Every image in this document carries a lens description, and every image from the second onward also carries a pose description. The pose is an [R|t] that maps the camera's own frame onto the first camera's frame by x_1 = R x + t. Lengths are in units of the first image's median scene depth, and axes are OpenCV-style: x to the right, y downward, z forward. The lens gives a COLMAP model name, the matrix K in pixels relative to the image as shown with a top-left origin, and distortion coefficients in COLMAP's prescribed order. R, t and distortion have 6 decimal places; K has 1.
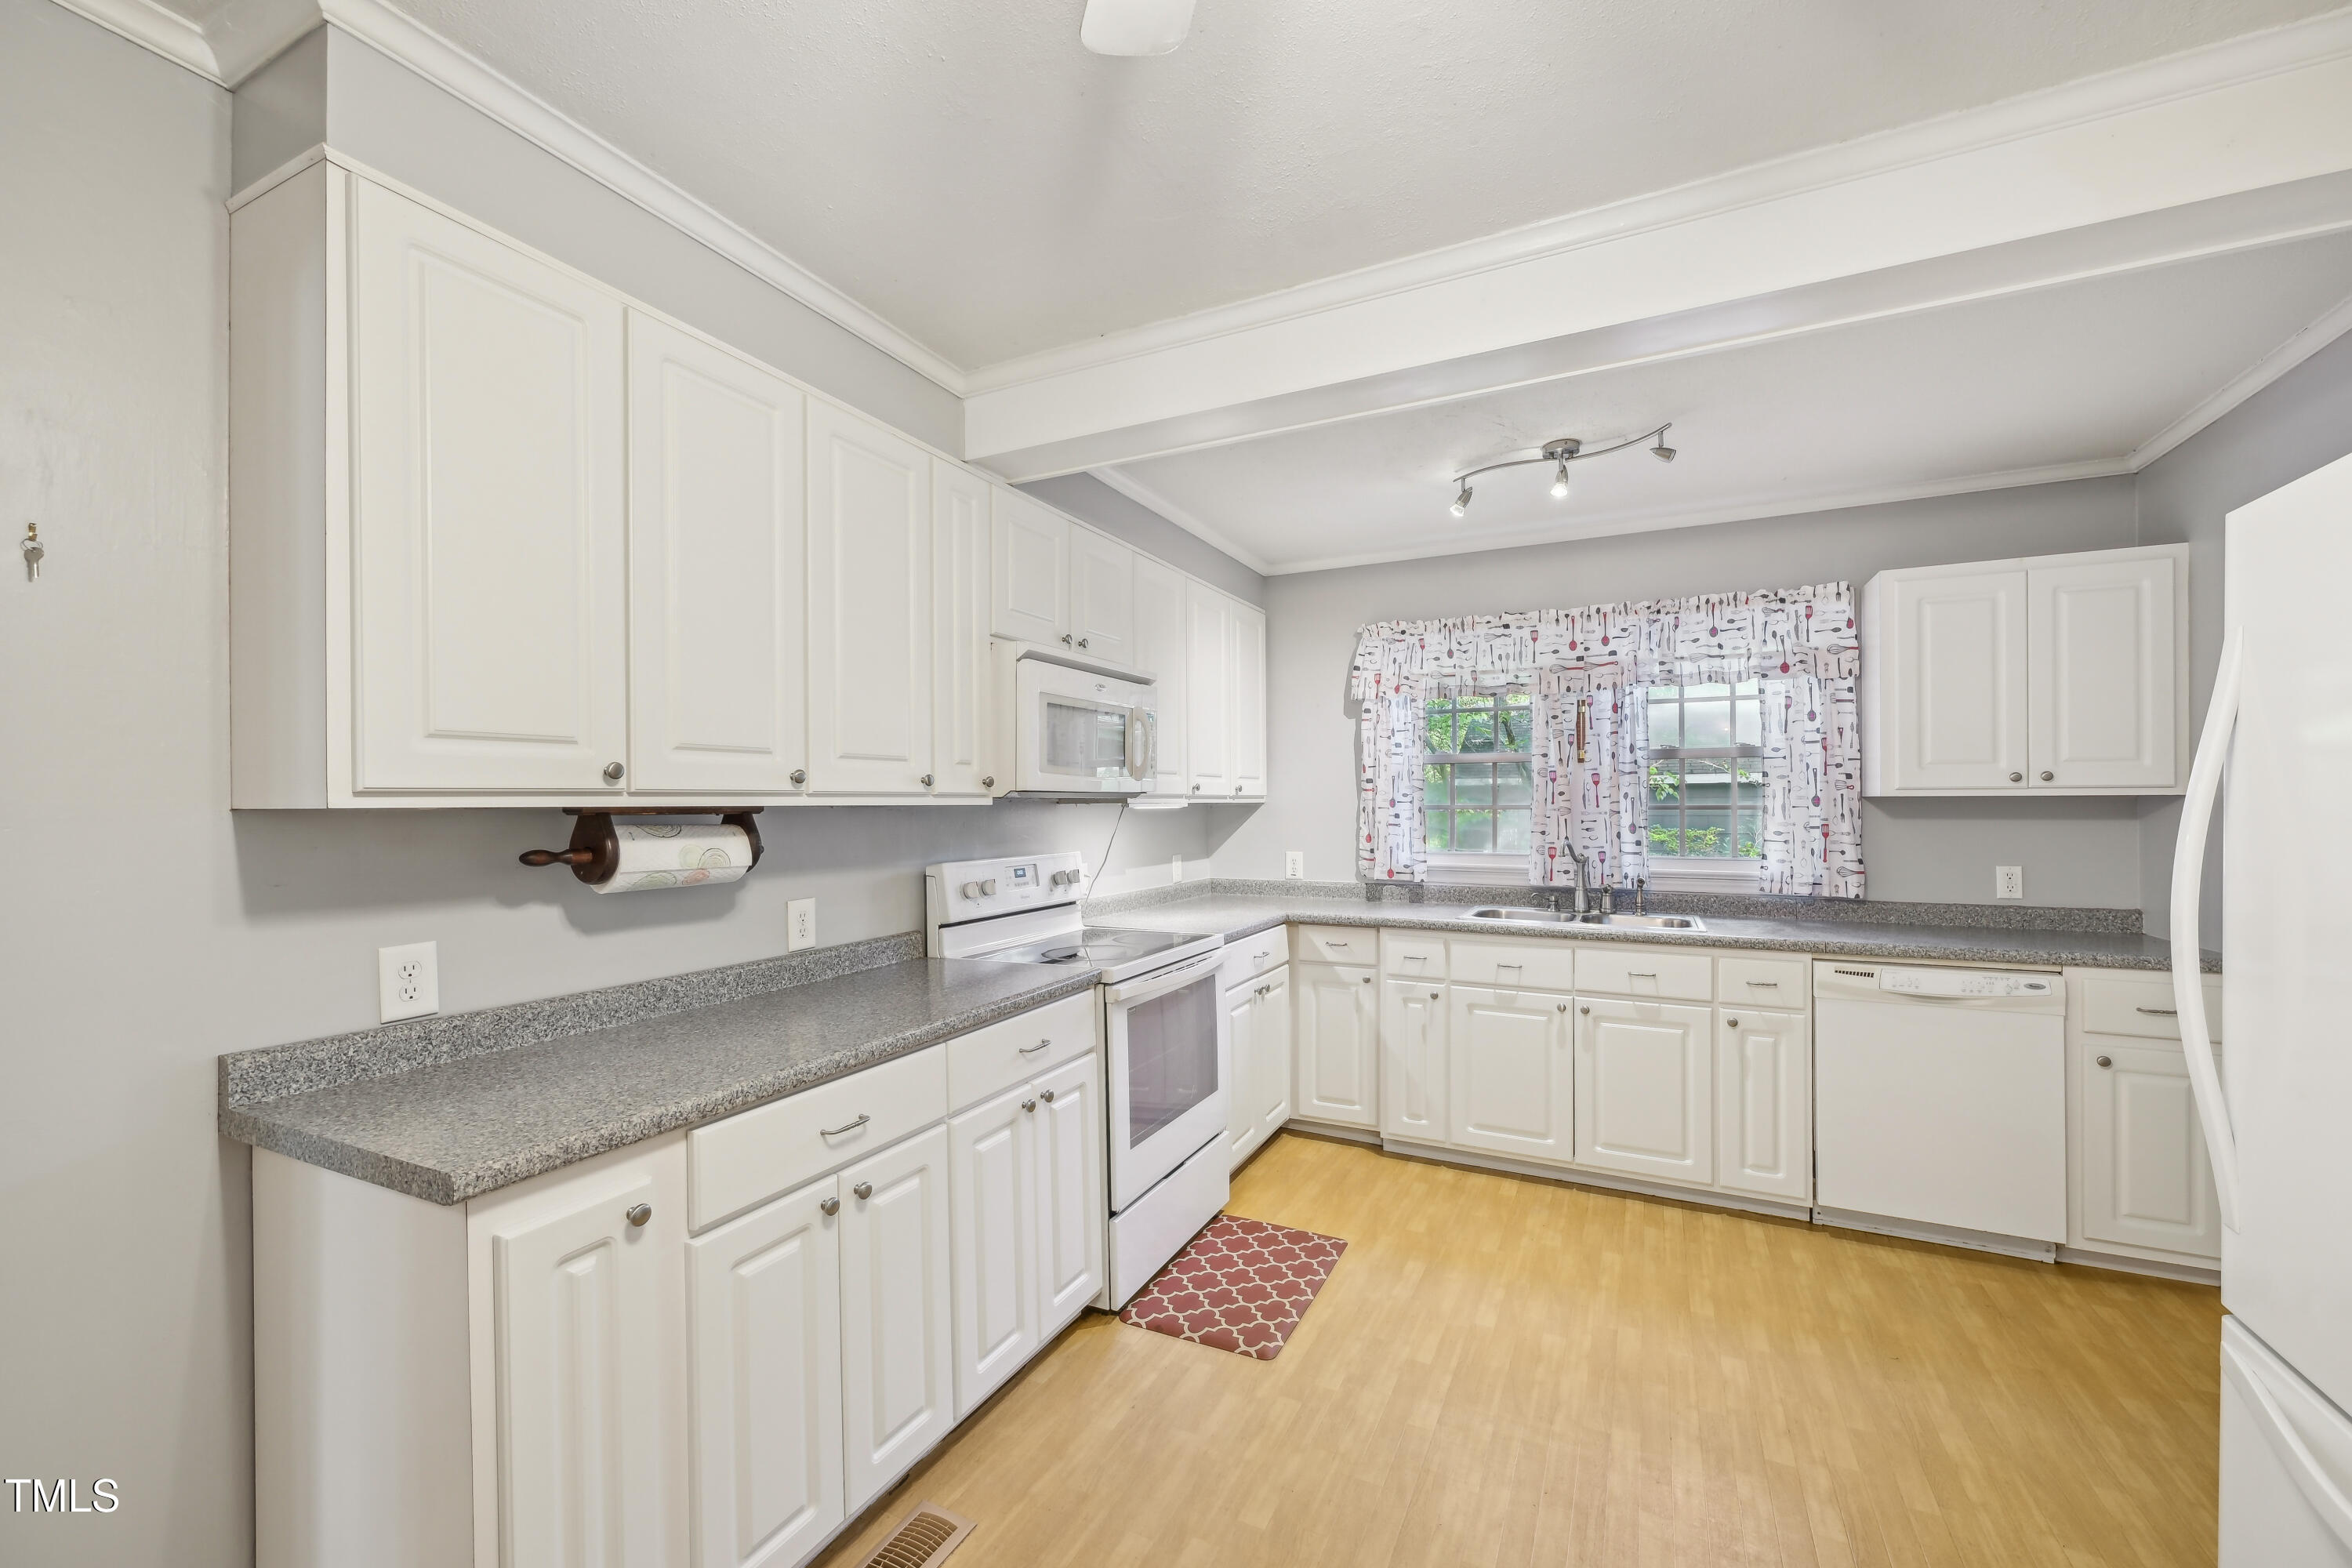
lens RADIAL K [[923.1, 0, 1198.0], [0, 923.1, 795.0], [0, 0, 1]] dist [0.000824, 0.000453]
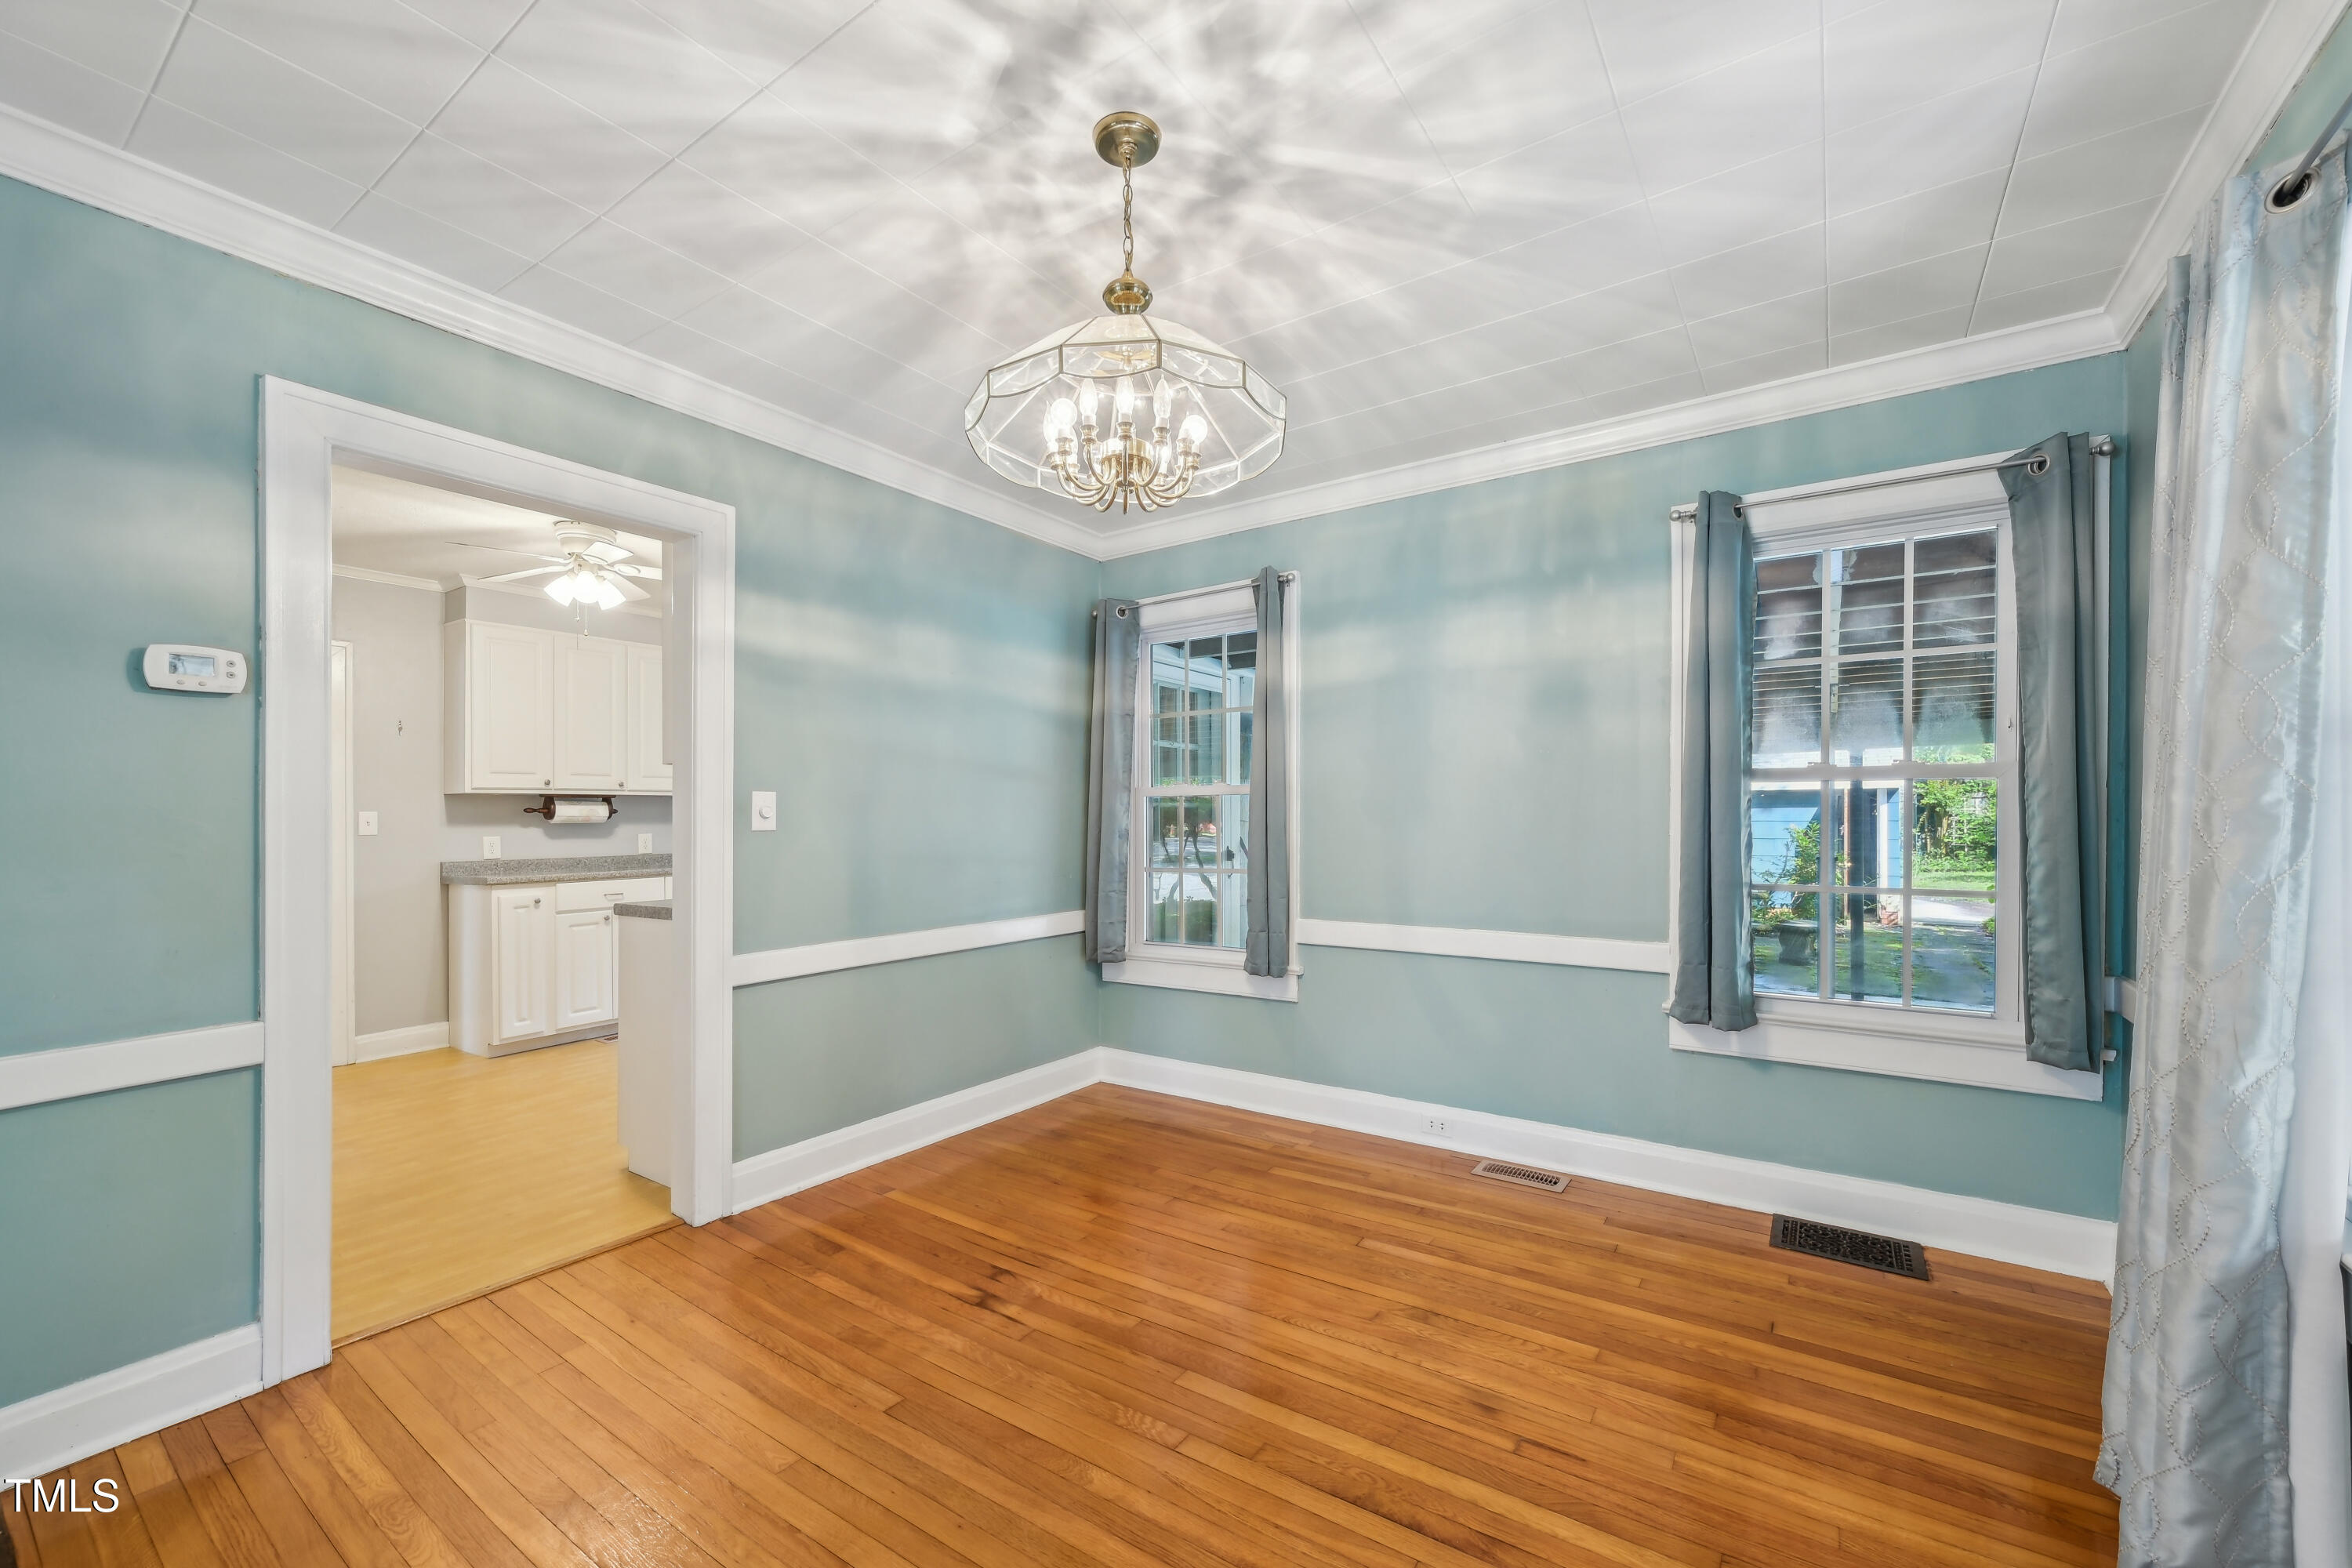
lens RADIAL K [[923.1, 0, 1159.2], [0, 923.1, 803.4], [0, 0, 1]] dist [0.000824, 0.000453]
pose [[0.988407, 0.009389, -0.151538, 1.930666], [-0.008322, 0.999936, 0.007674, 0.003059], [0.151601, -0.006324, 0.988422, -1.826139]]
